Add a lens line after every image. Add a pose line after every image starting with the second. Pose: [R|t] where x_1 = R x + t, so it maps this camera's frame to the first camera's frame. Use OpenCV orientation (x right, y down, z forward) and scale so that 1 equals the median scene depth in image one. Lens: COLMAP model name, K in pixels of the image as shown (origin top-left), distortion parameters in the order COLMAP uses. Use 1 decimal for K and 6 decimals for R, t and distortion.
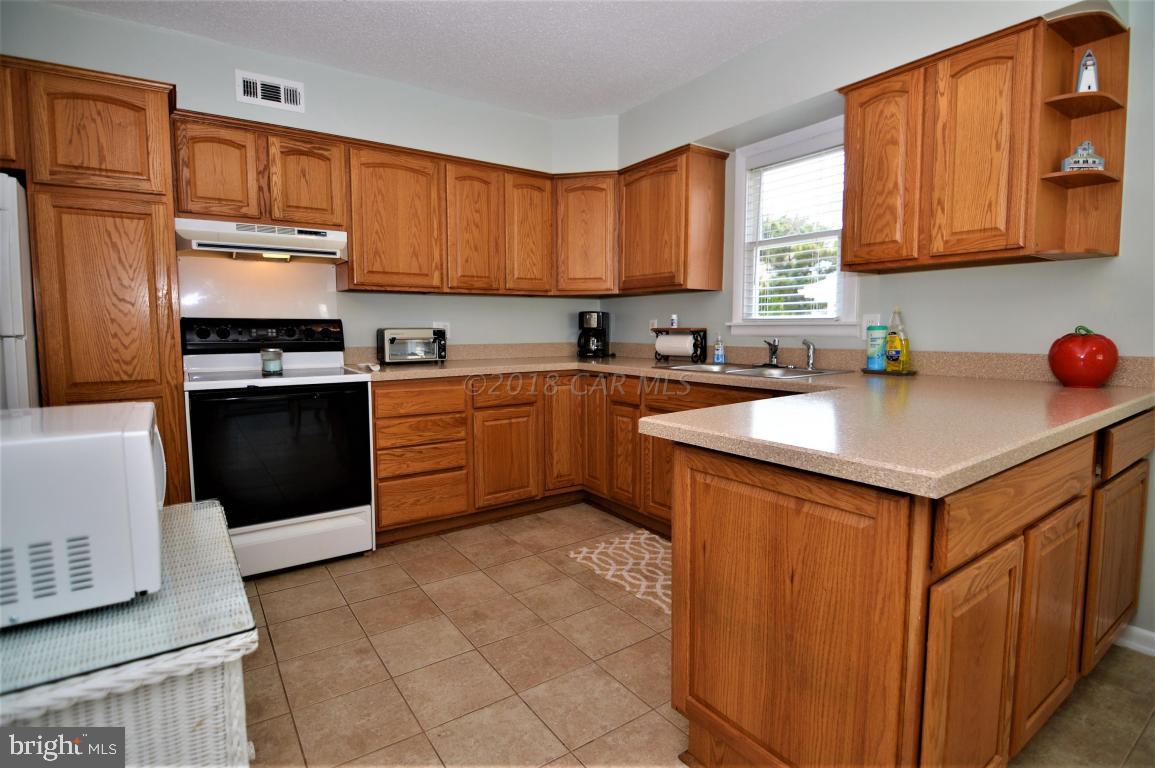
lens RADIAL K [[565.4, 0, 576.4], [0, 565.4, 374.6], [0, 0, 1]] dist [-0.004320, -0.009717]
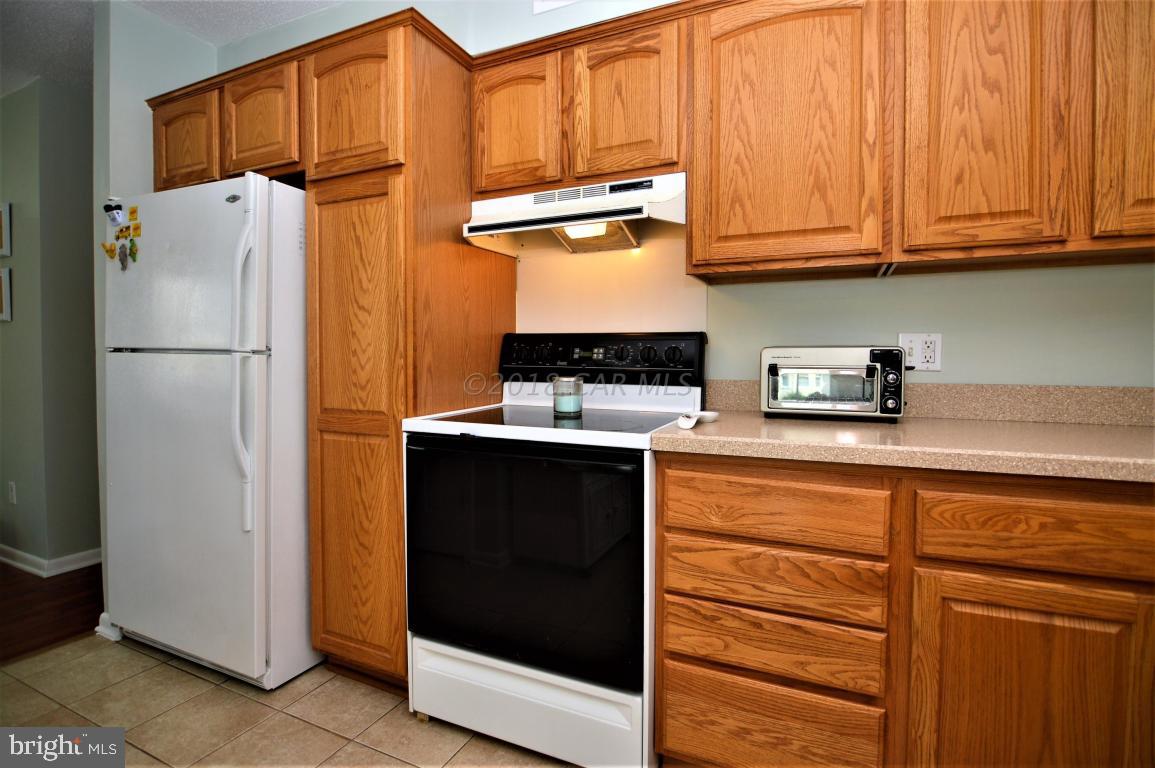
lens RADIAL K [[565.4, 0, 574.1], [0, 565.4, 377.5], [0, 0, 1]] dist [-0.004320, -0.009717]
pose [[0.505156, 0.032006, -0.862434, 0.023362], [-0.078212, 0.996898, -0.008815, -0.040037], [0.859477, 0.071906, 0.506092, 0.668219]]
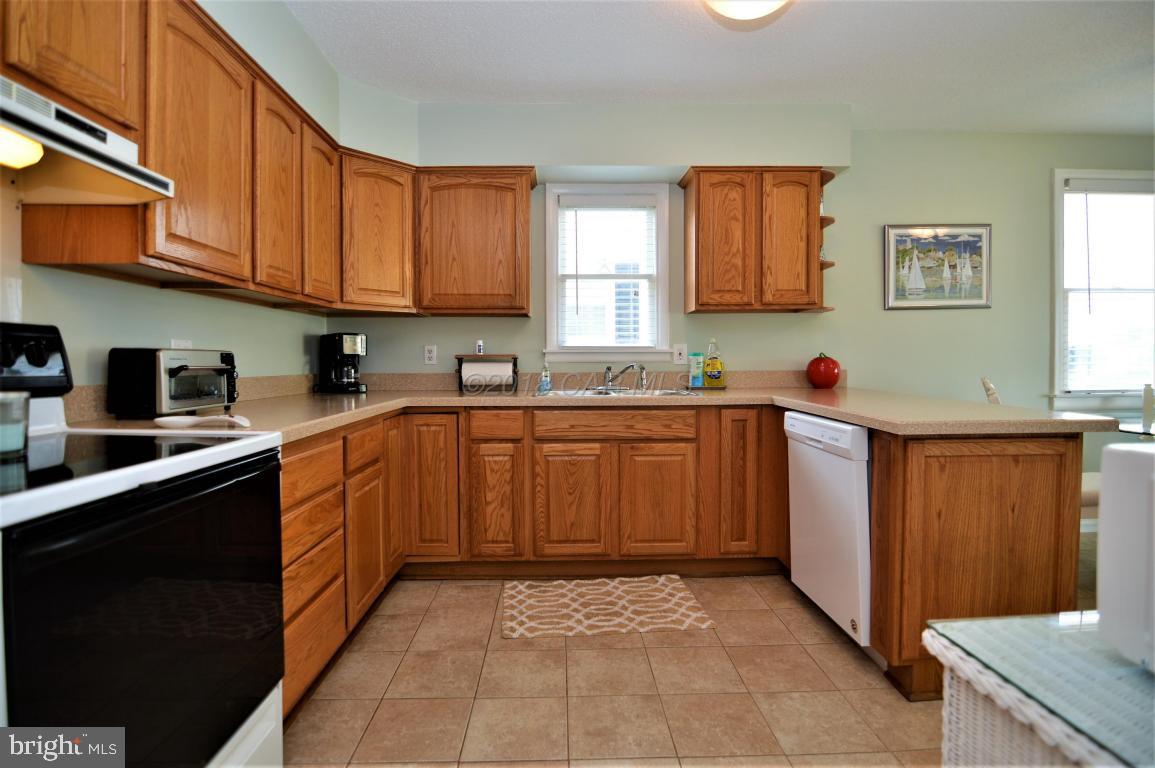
lens RADIAL K [[565.4, 0, 574.4], [0, 565.4, 374.7], [0, 0, 1]] dist [-0.004320, -0.009717]
pose [[0.549684, -0.017825, 0.835182, -0.630567], [0.071407, 0.997116, -0.025716, -0.020102], [-0.832315, 0.073774, 0.549371, 0.463194]]
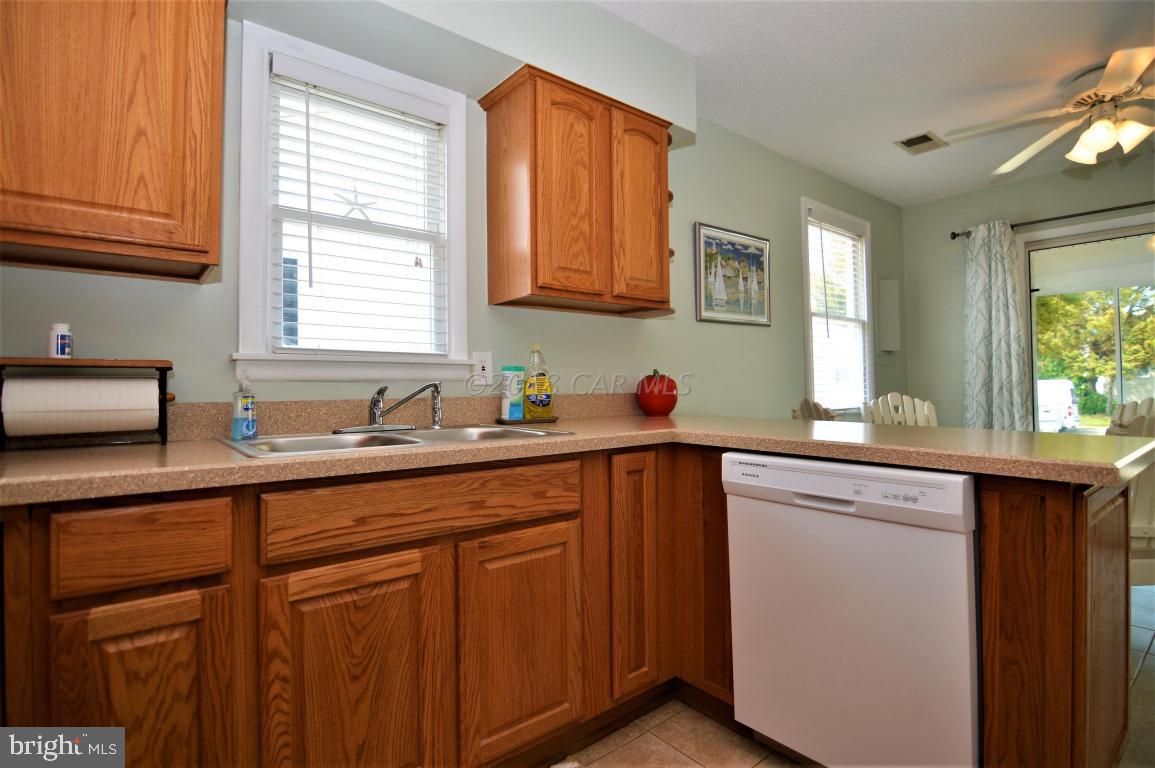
lens RADIAL K [[565.4, 0, 572.8], [0, 565.4, 376.1], [0, 0, 1]] dist [-0.004320, -0.009717]
pose [[-0.060232, 0.028403, 0.997780, -0.265485], [0.094394, 0.995278, -0.022634, -0.039852], [-0.993711, 0.092822, -0.062629, 0.857536]]
